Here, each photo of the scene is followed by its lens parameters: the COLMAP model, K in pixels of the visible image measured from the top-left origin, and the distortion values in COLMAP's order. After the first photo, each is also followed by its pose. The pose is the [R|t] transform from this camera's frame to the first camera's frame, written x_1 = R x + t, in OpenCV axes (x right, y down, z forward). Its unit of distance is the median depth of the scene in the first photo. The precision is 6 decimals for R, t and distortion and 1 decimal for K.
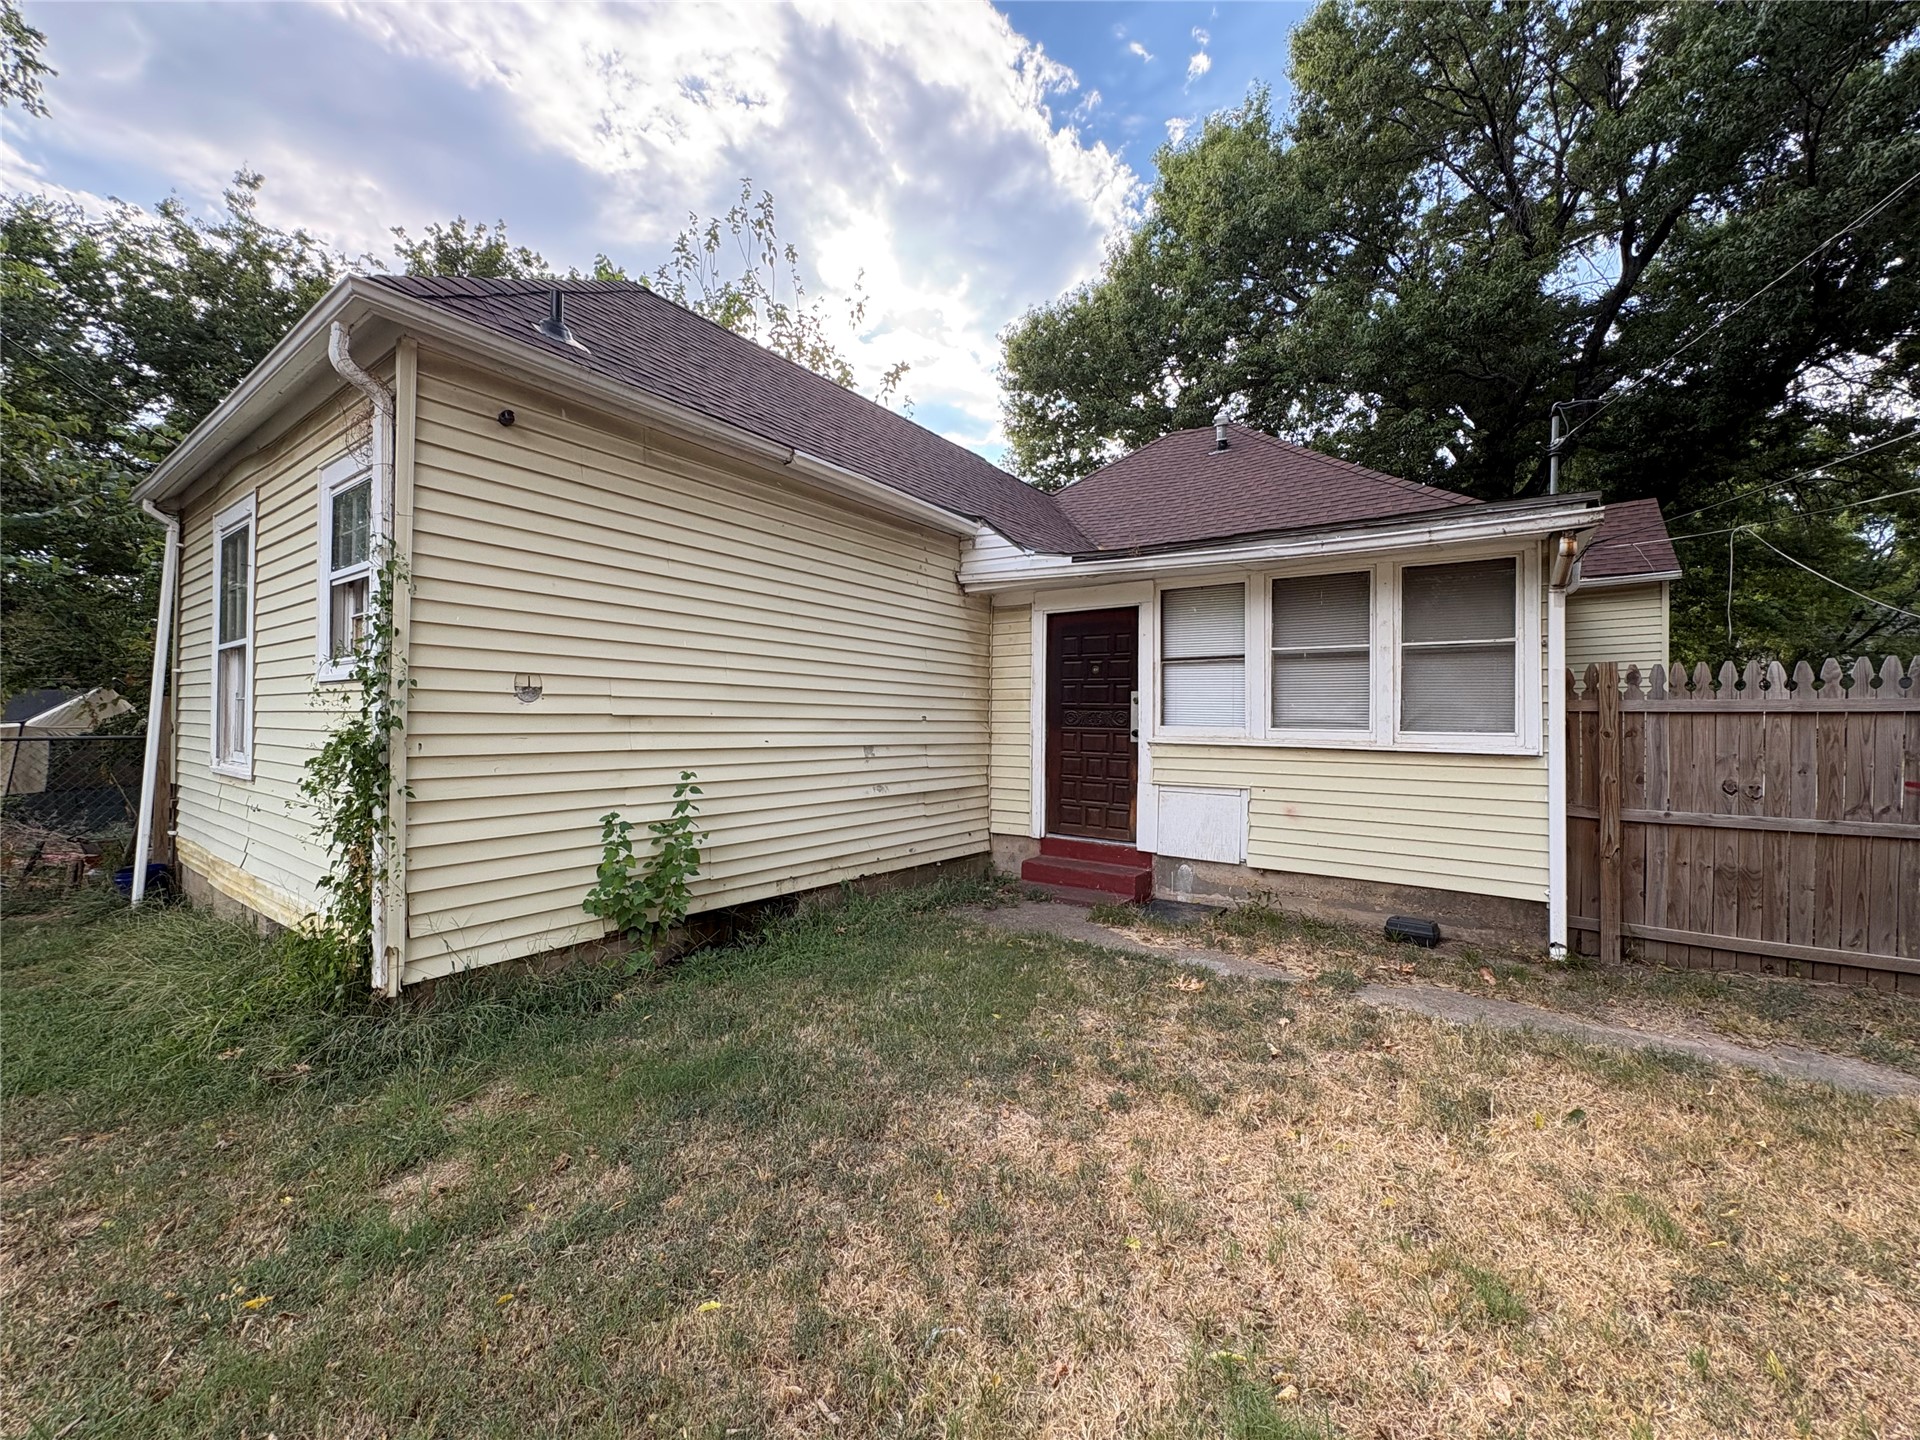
lens RADIAL K [[764.7, 0, 959.0], [0, 764.7, 719.0], [0, 0, 1]] dist [0.000130, 0.000161]
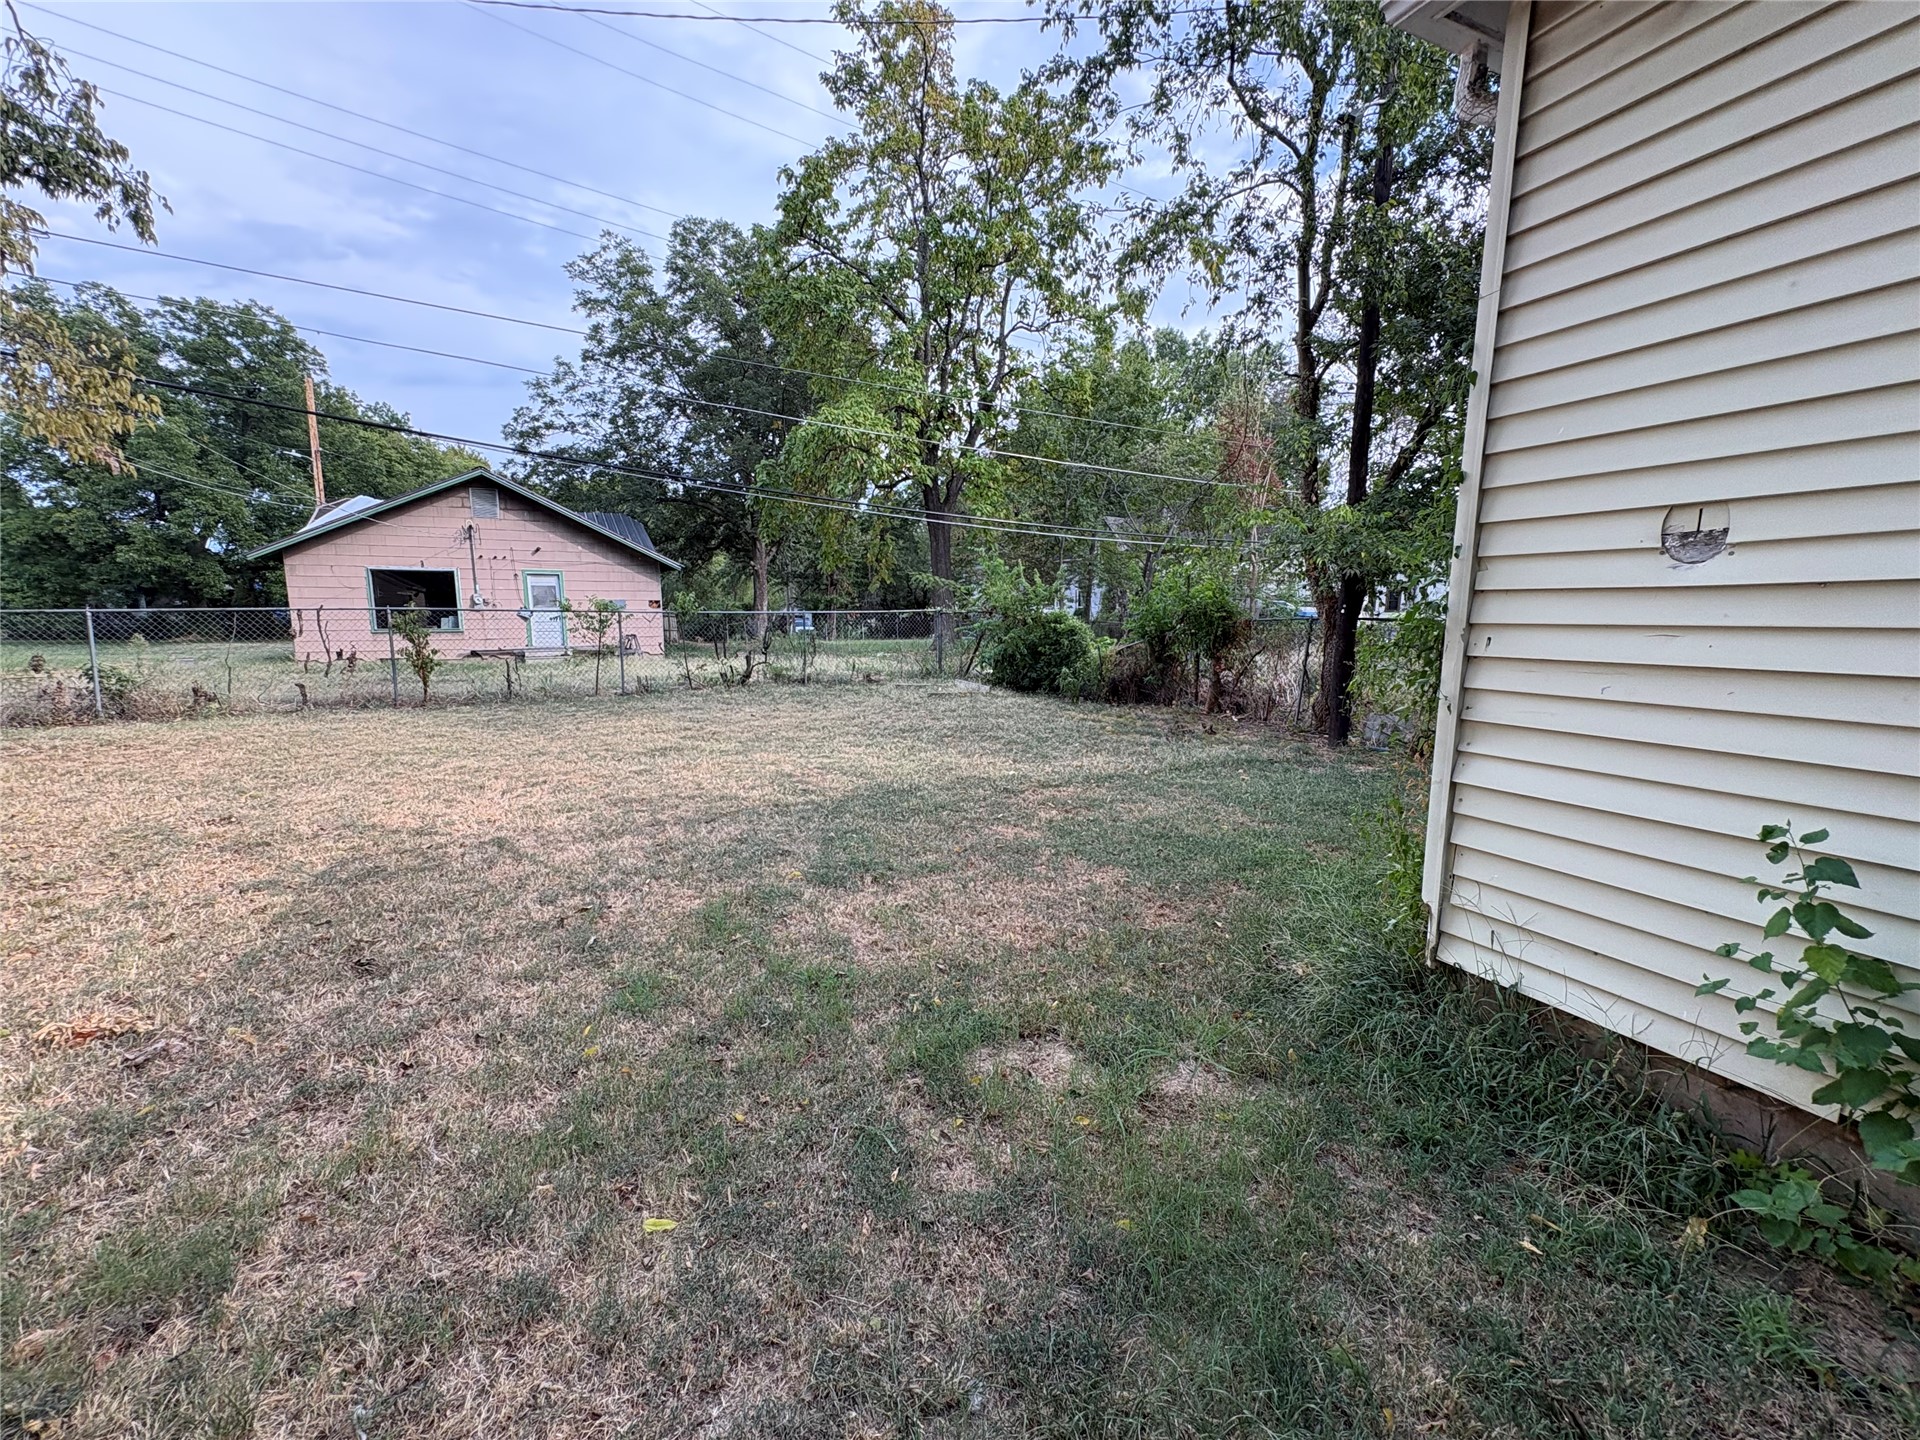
lens RADIAL K [[764.7, 0, 959.0], [0, 764.7, 719.0], [0, 0, 1]] dist [0.000130, 0.000161]
pose [[-0.491569, 0.117657, -0.862854, 0.124798], [0.004080, 0.991131, 0.132823, 0.011402], [0.870829, 0.061771, -0.487690, 0.922760]]
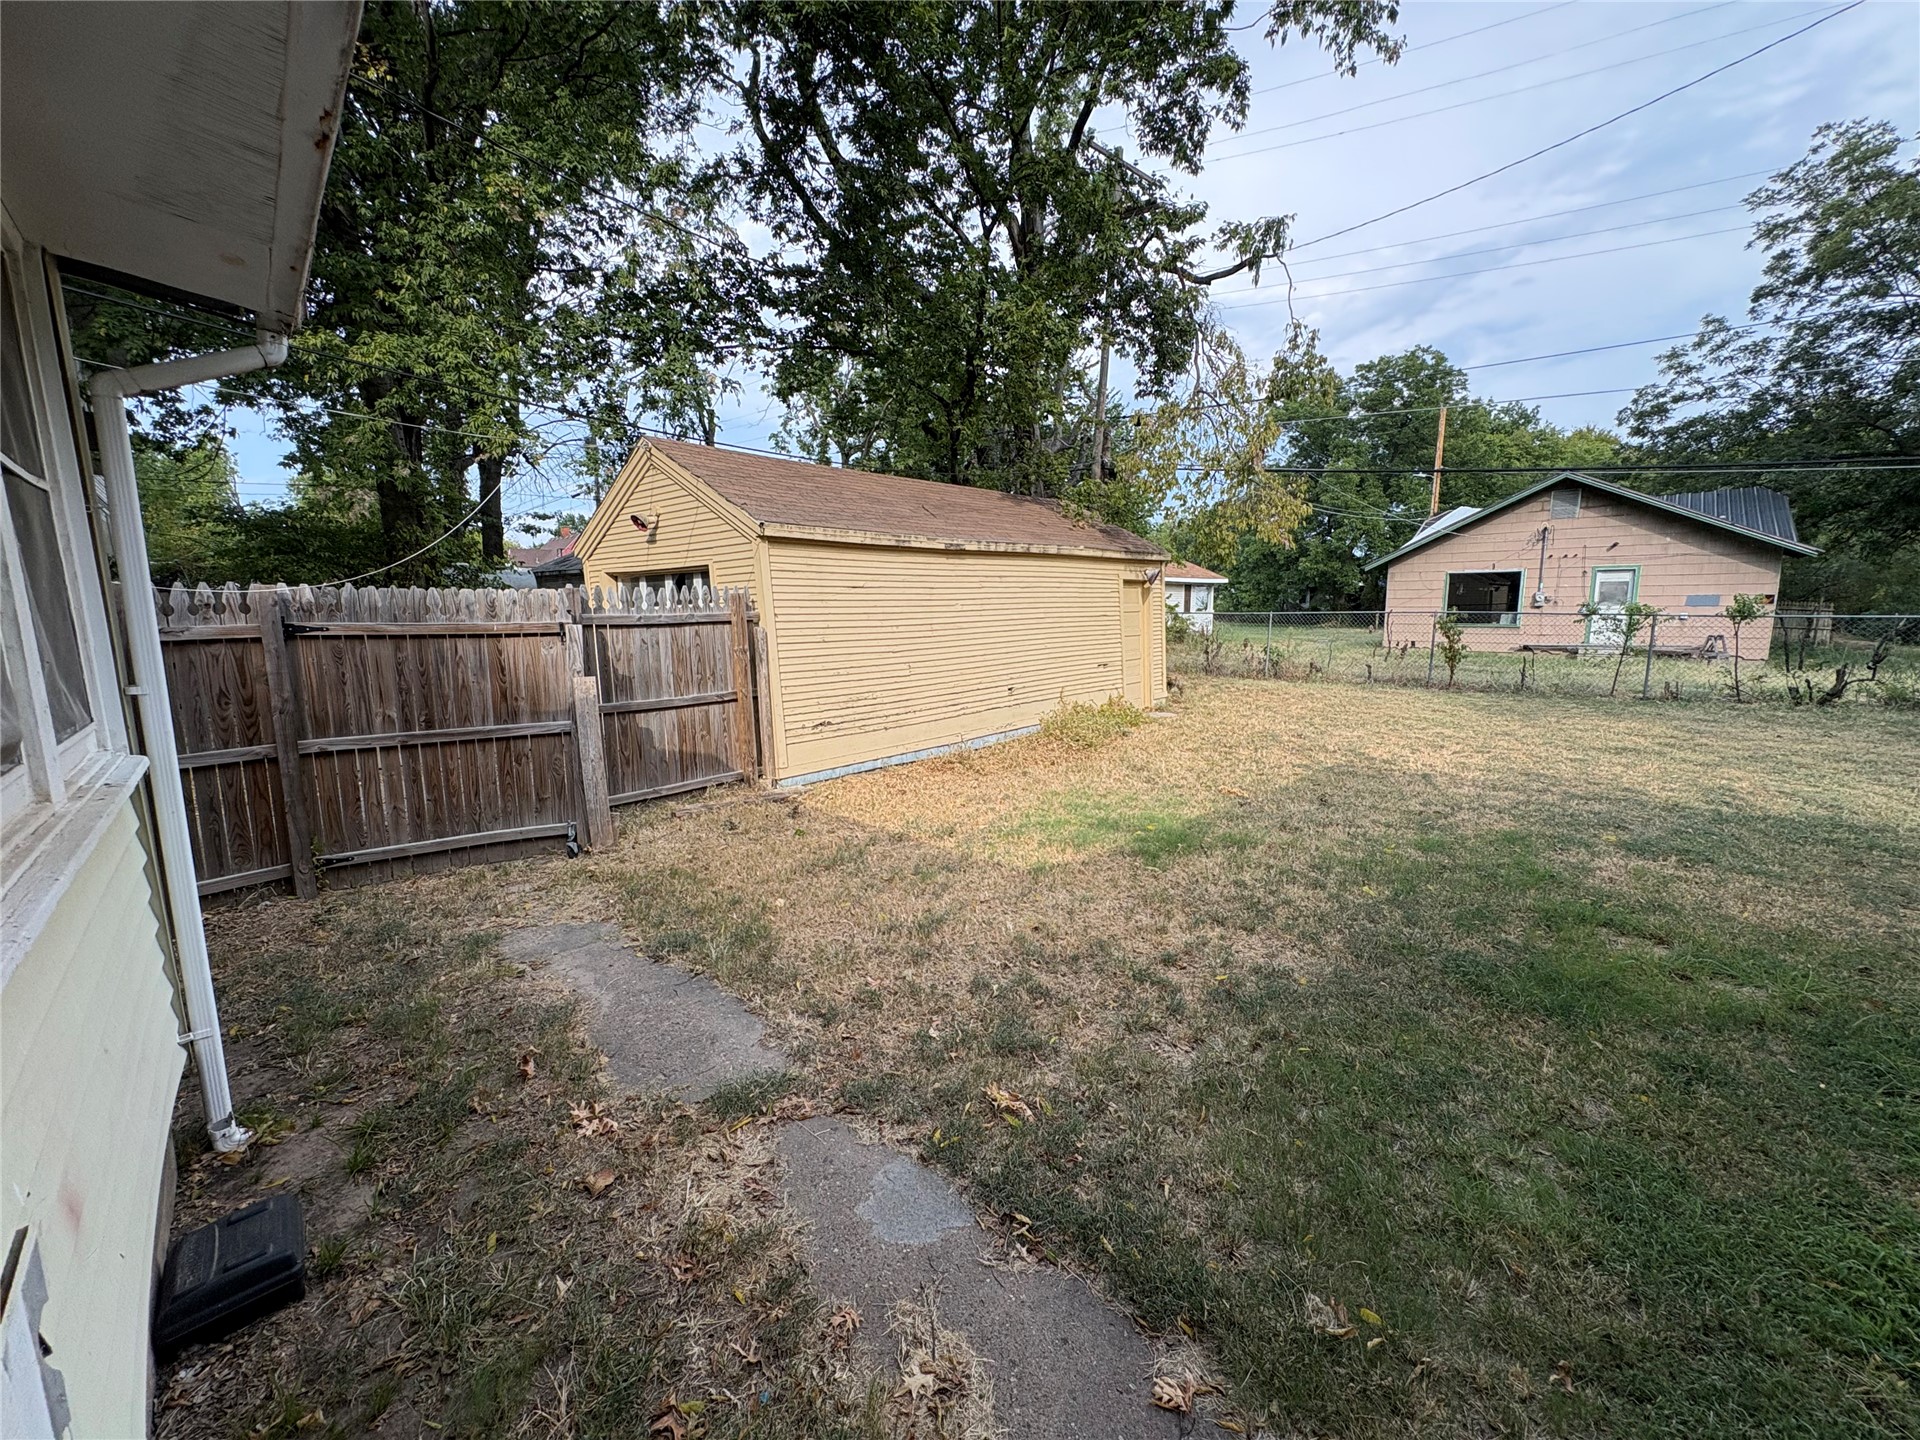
lens RADIAL K [[764.7, 0, 959.0], [0, 764.7, 719.0], [0, 0, 1]] dist [0.000130, 0.000161]
pose [[-0.983506, -0.023014, 0.179405, 0.272686], [0.002840, 0.989785, 0.142537, -0.054694], [-0.180853, 0.140695, -0.973395, 1.843100]]
